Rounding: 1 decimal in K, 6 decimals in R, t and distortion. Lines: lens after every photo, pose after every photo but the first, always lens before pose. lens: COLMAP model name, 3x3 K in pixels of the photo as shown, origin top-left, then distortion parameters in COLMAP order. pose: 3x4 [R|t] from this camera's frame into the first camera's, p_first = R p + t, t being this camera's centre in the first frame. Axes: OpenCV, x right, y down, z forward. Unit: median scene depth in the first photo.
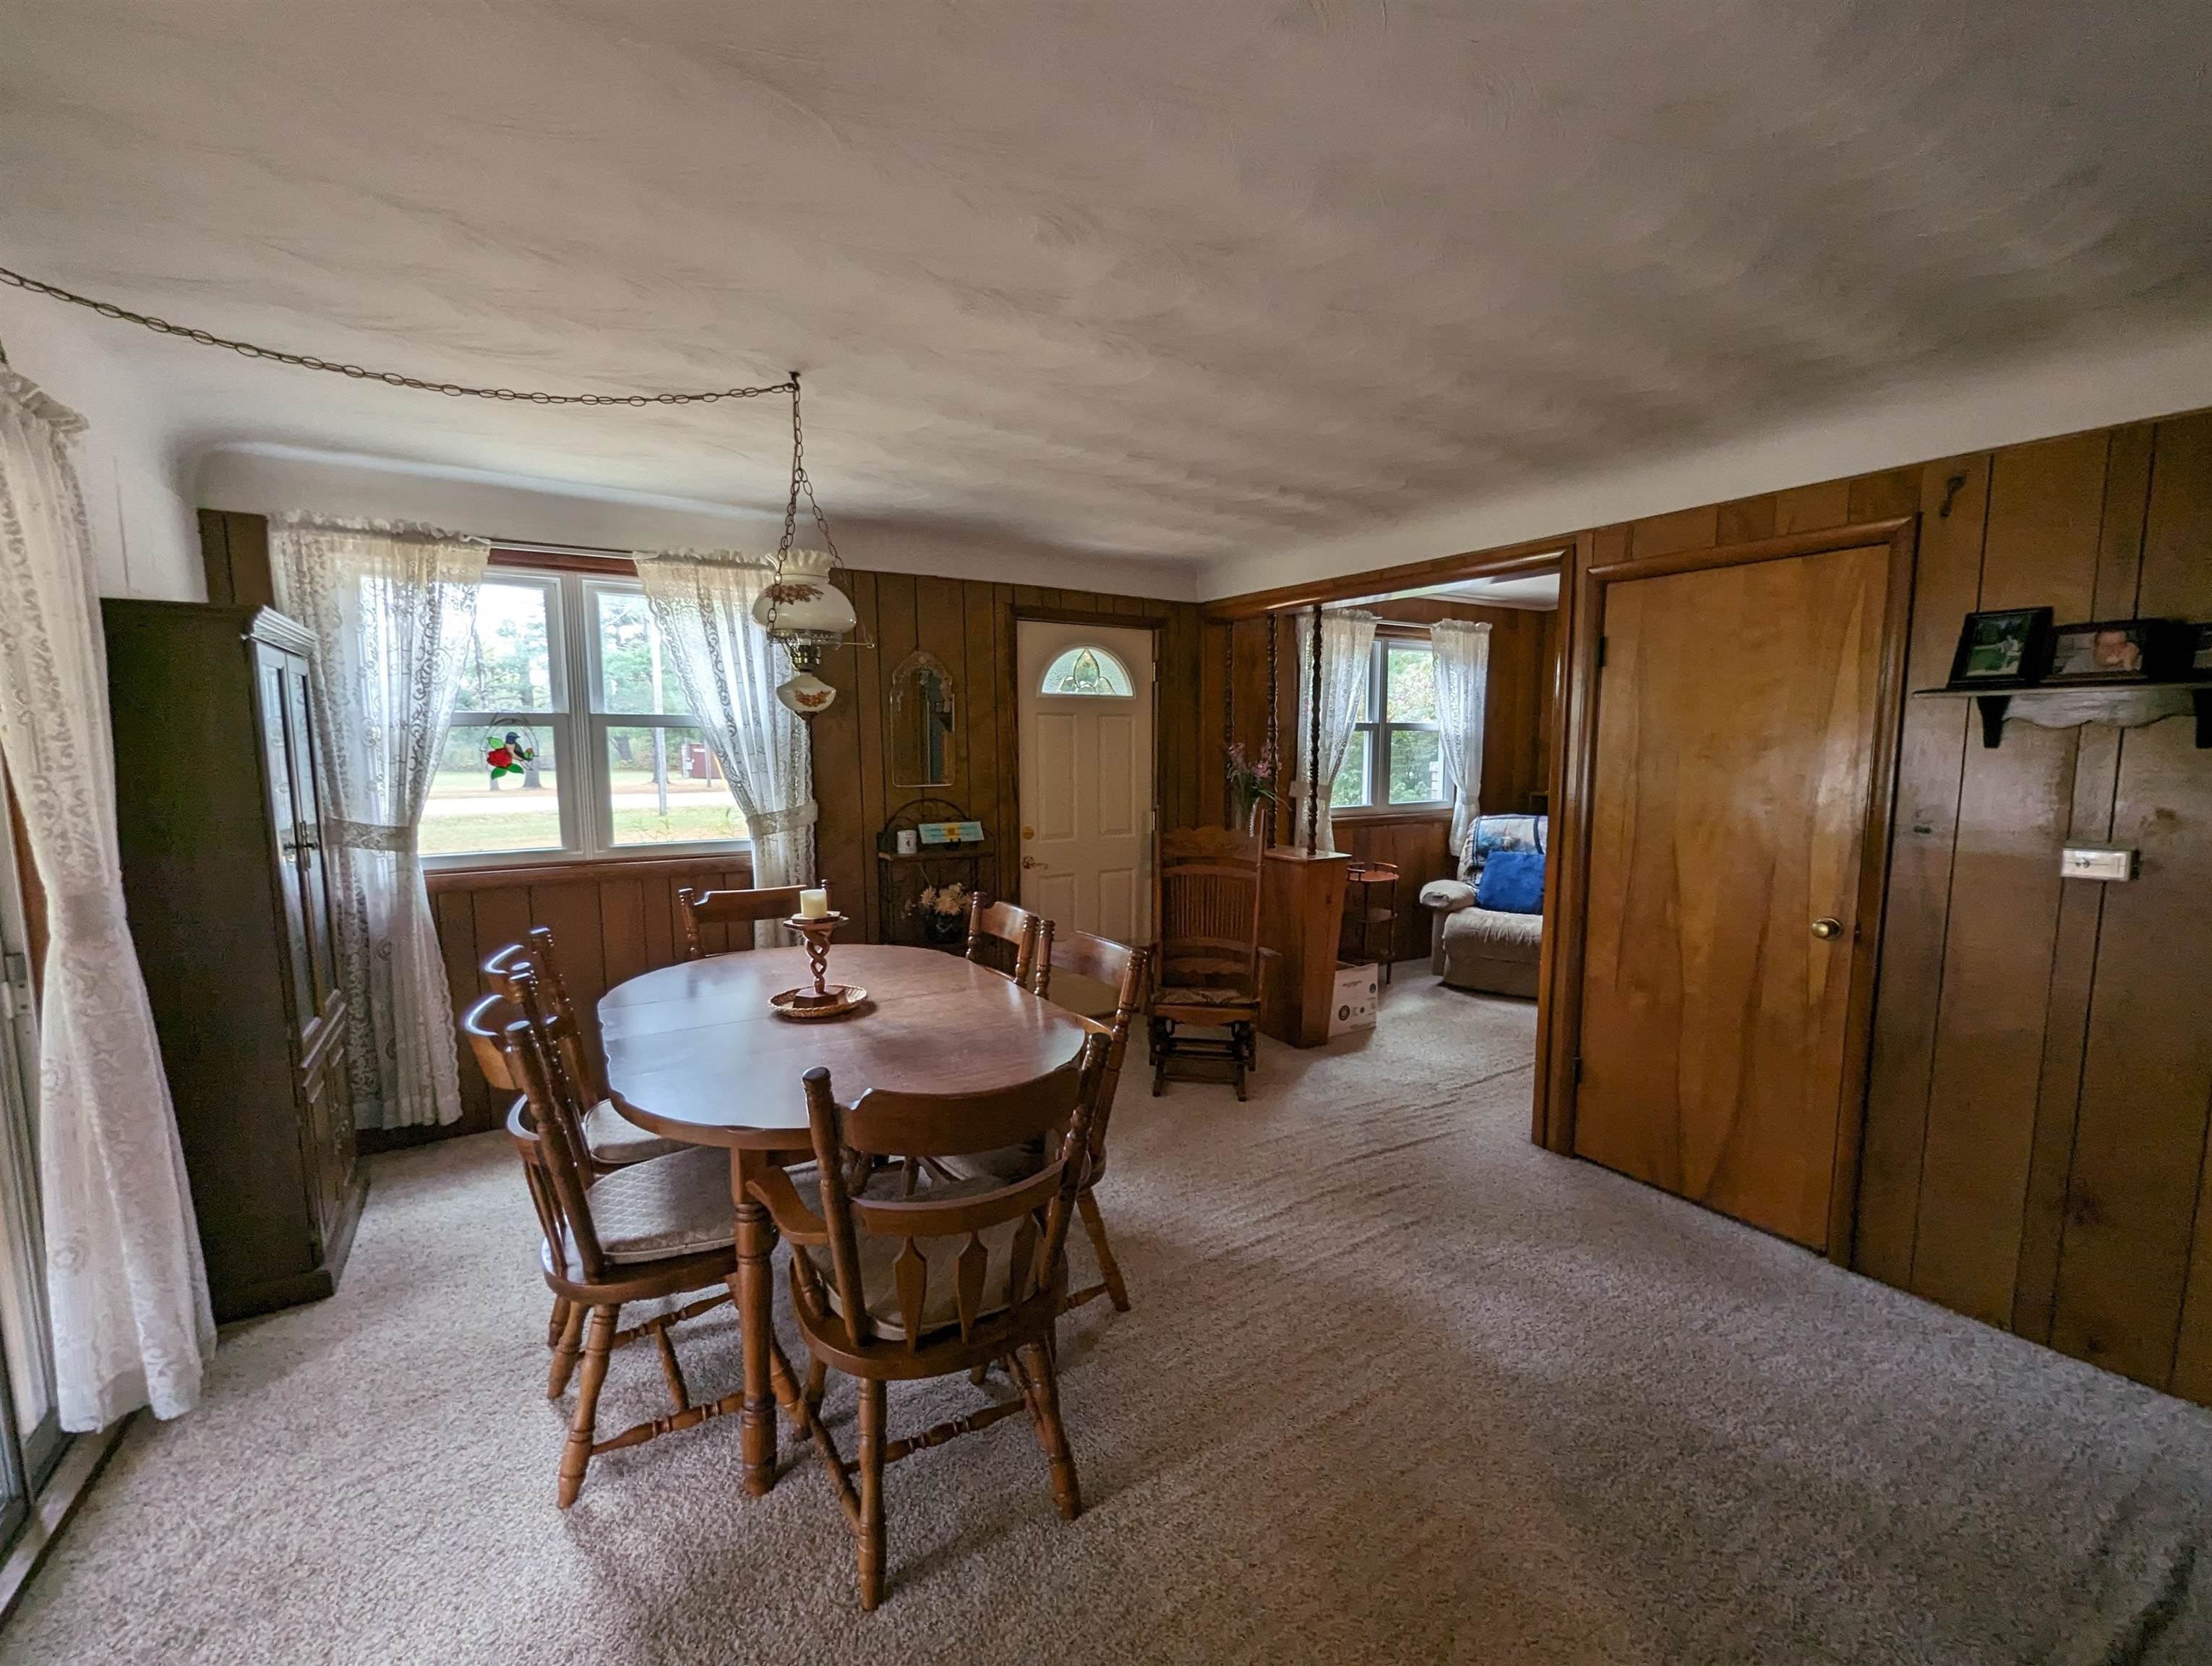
lens RADIAL K [[919.6, 0, 1111.6], [0, 919.6, 844.3], [0, 0, 1]] dist [0.000977, 0.000087]
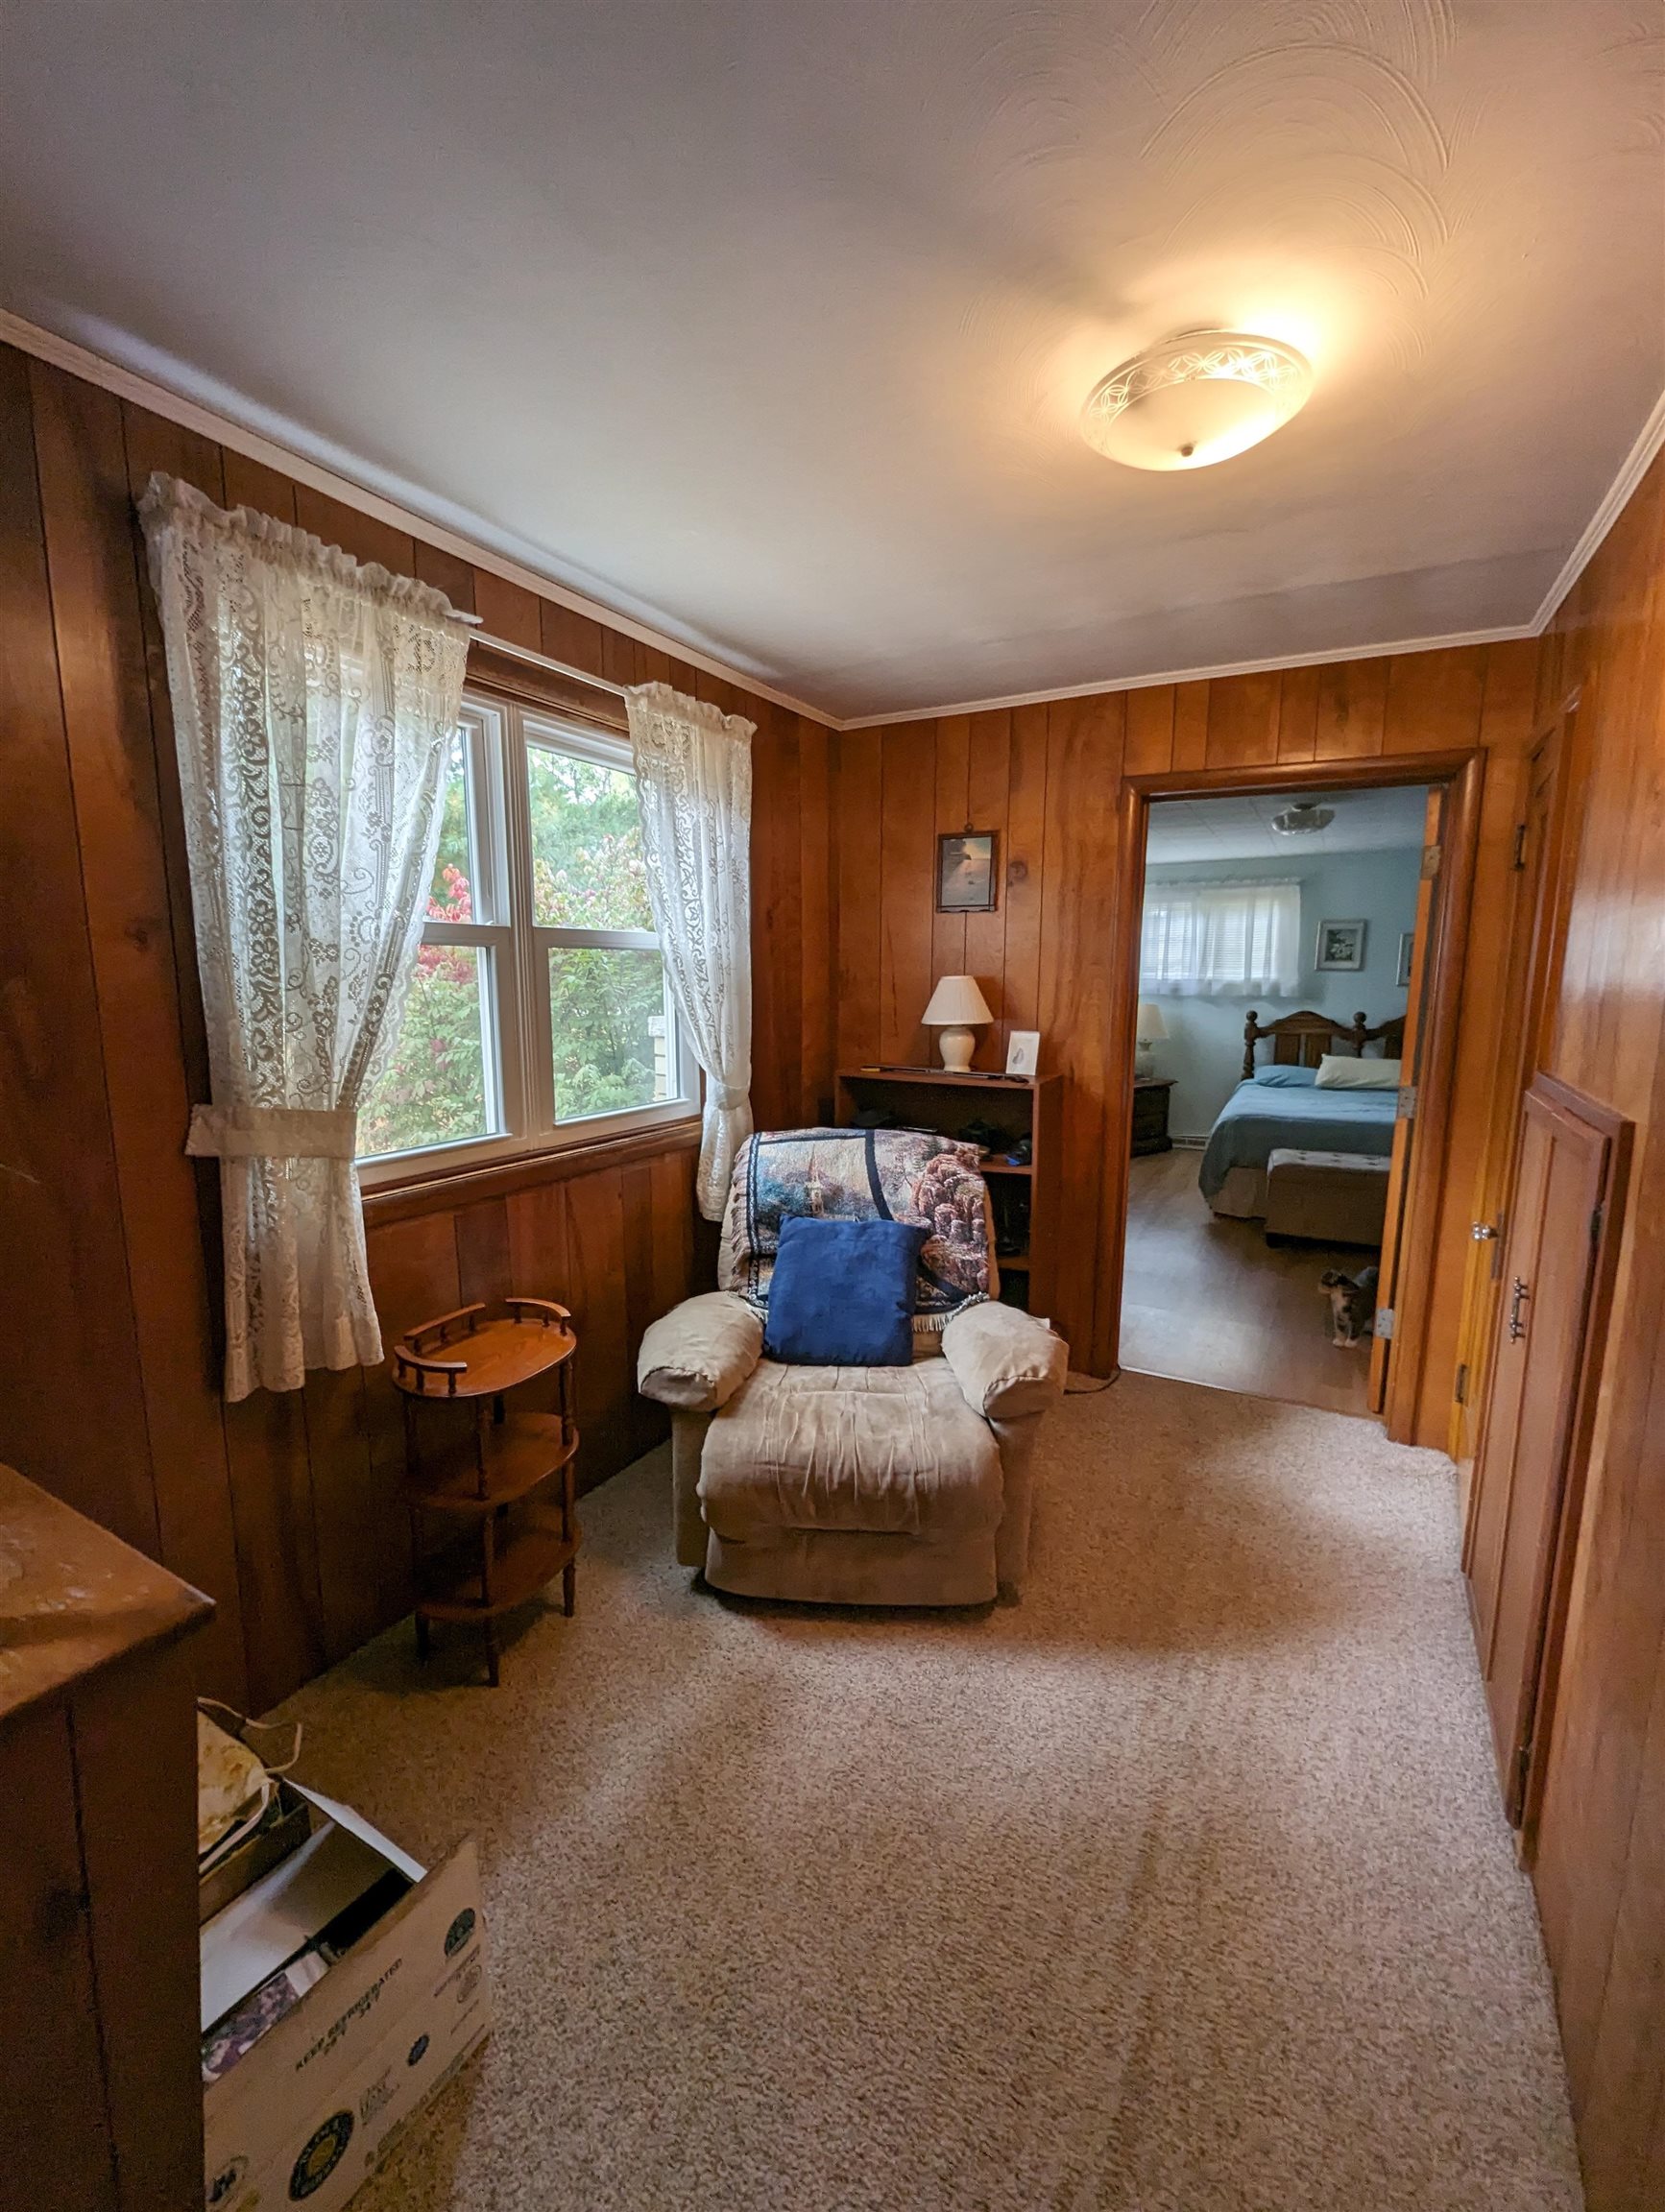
lens RADIAL K [[919.6, 0, 839.9], [0, 919.6, 1113.7], [0, 0, 1]] dist [0.000977, 0.000087]
pose [[0.869875, -0.071596, 0.488048, 0.215169], [0.051428, 0.997182, 0.054622, -0.066438], [-0.490584, -0.022415, 0.871106, 0.585859]]
